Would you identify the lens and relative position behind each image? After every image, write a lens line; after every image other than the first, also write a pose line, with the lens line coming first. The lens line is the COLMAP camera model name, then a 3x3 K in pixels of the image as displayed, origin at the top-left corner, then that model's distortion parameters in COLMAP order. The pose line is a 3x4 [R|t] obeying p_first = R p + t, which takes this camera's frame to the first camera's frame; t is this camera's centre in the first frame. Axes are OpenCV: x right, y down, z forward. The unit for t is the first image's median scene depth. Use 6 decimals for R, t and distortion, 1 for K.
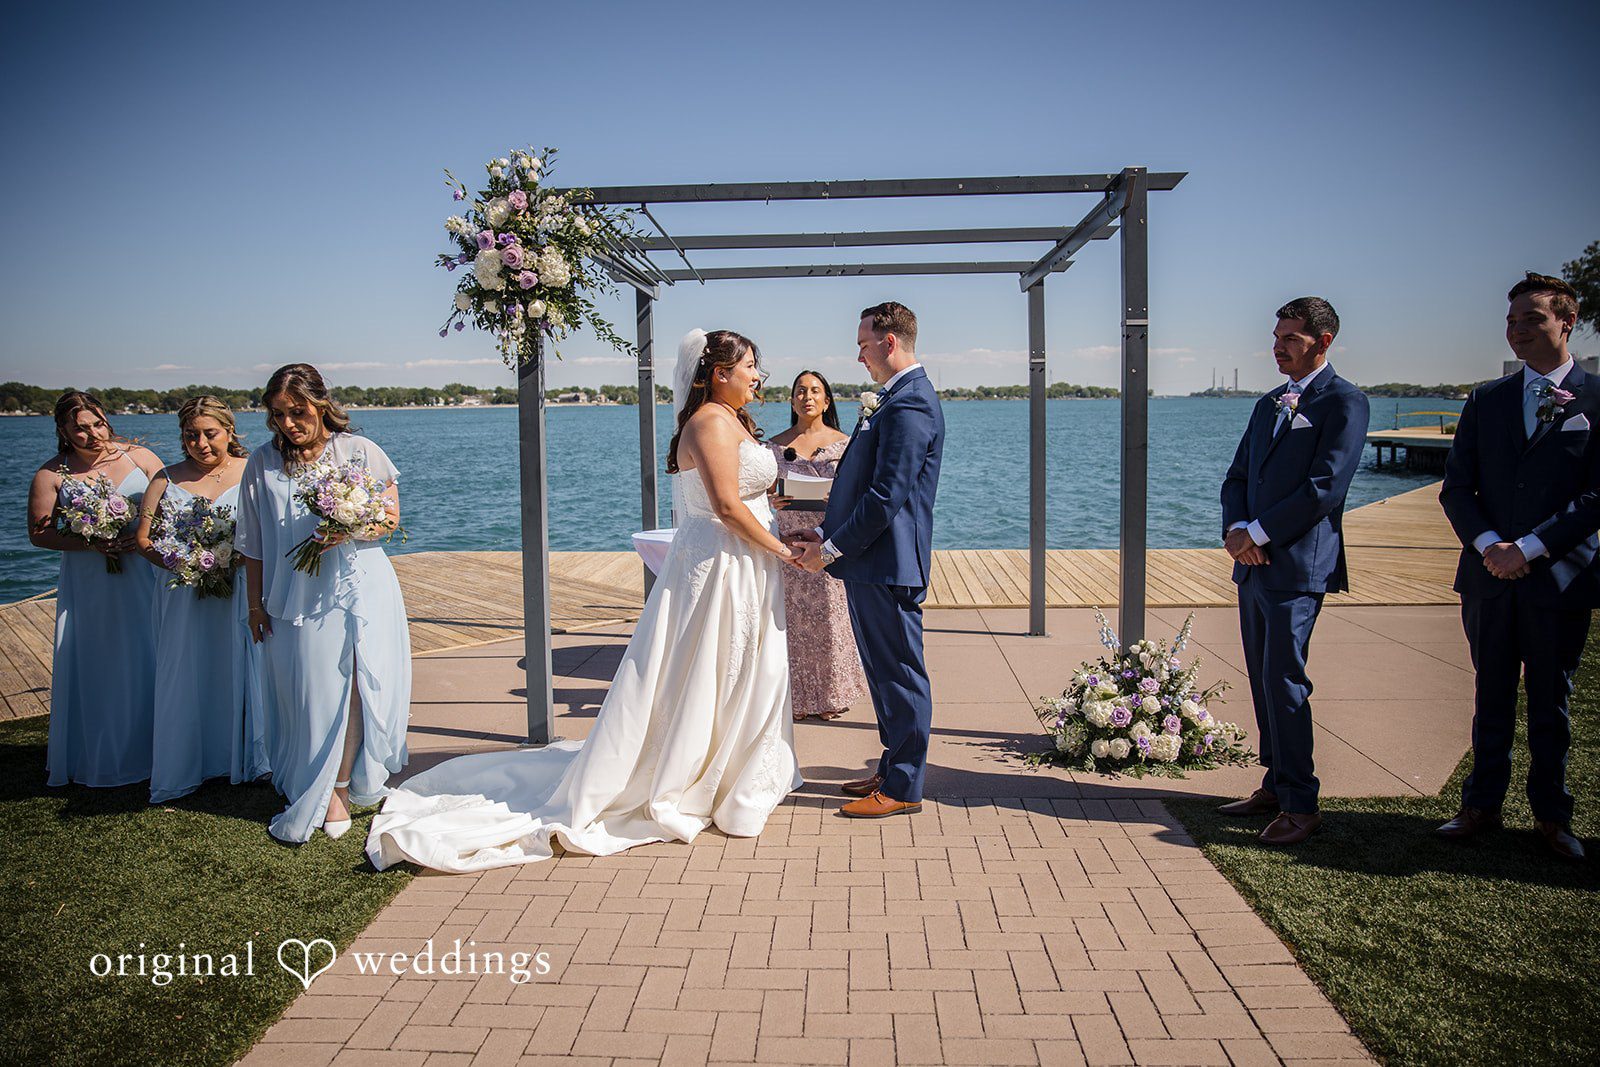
lens RADIAL K [[1093.3, 0, 805.2], [0, 1093.3, 501.9], [0, 0, 1]] dist [-0.137477, 0.110170]
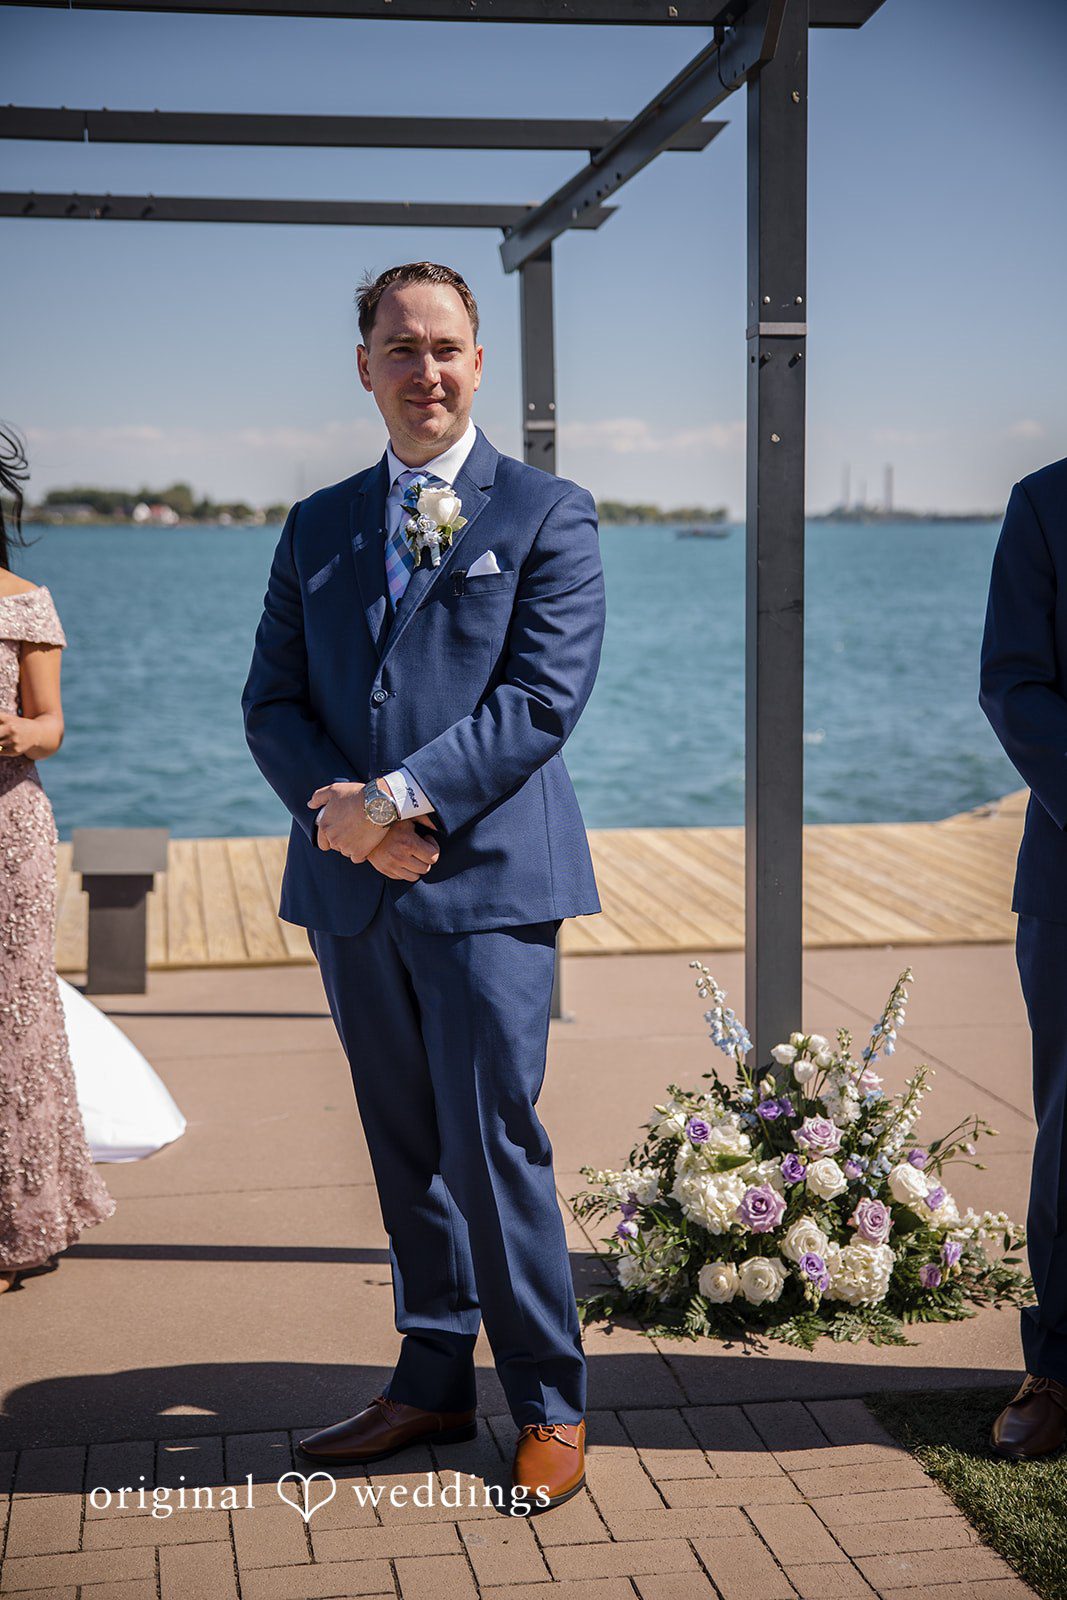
lens RADIAL K [[2237.1, 0, 530.3], [0, 2237.1, 778.9], [0, 0, 1]] dist [0.129029, -0.013314]
pose [[0.975173, -0.016283, 0.220845, -0.005040], [0.012093, 0.999721, 0.020311, 0.000288], [-0.221114, -0.017136, 0.975097, 0.106136]]
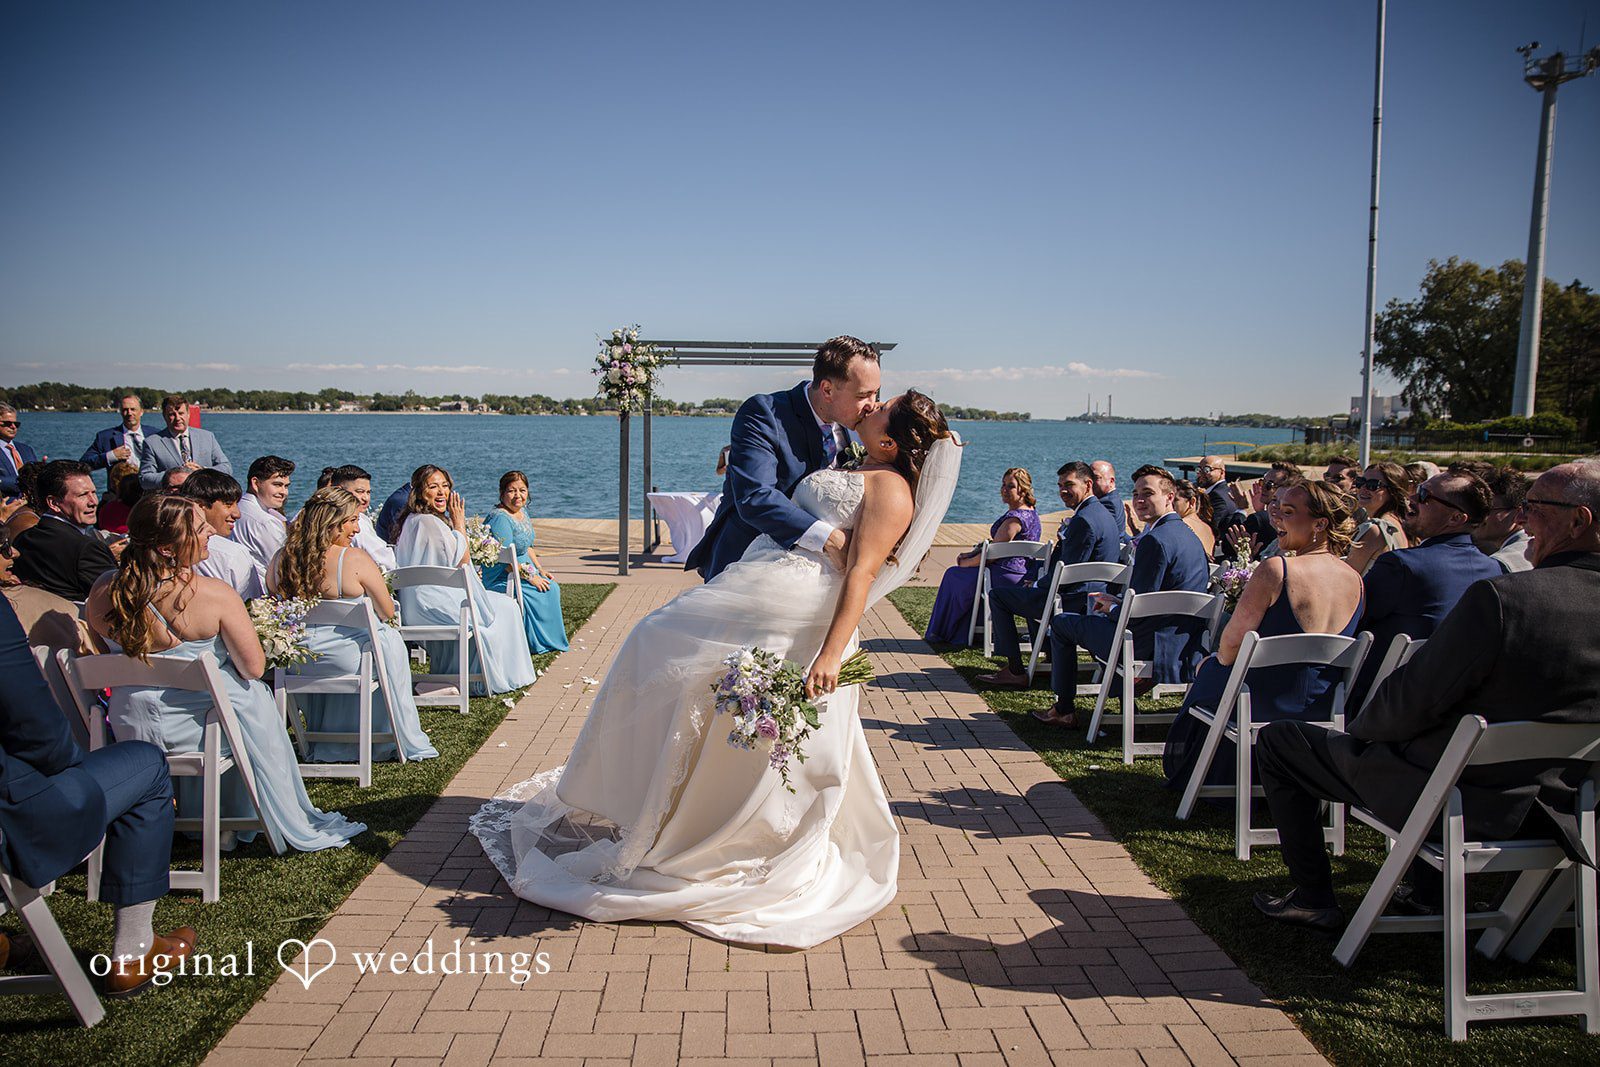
lens RADIAL K [[1088.9, 0, 812.7], [0, 1088.9, 551.6], [0, 0, 1]] dist [-0.135906, 0.091611]
pose [[0.993154, 0.014724, 0.115878, -0.121694], [-0.018371, 0.999367, 0.030467, 0.100750], [-0.115356, -0.032387, 0.992796, -1.494280]]
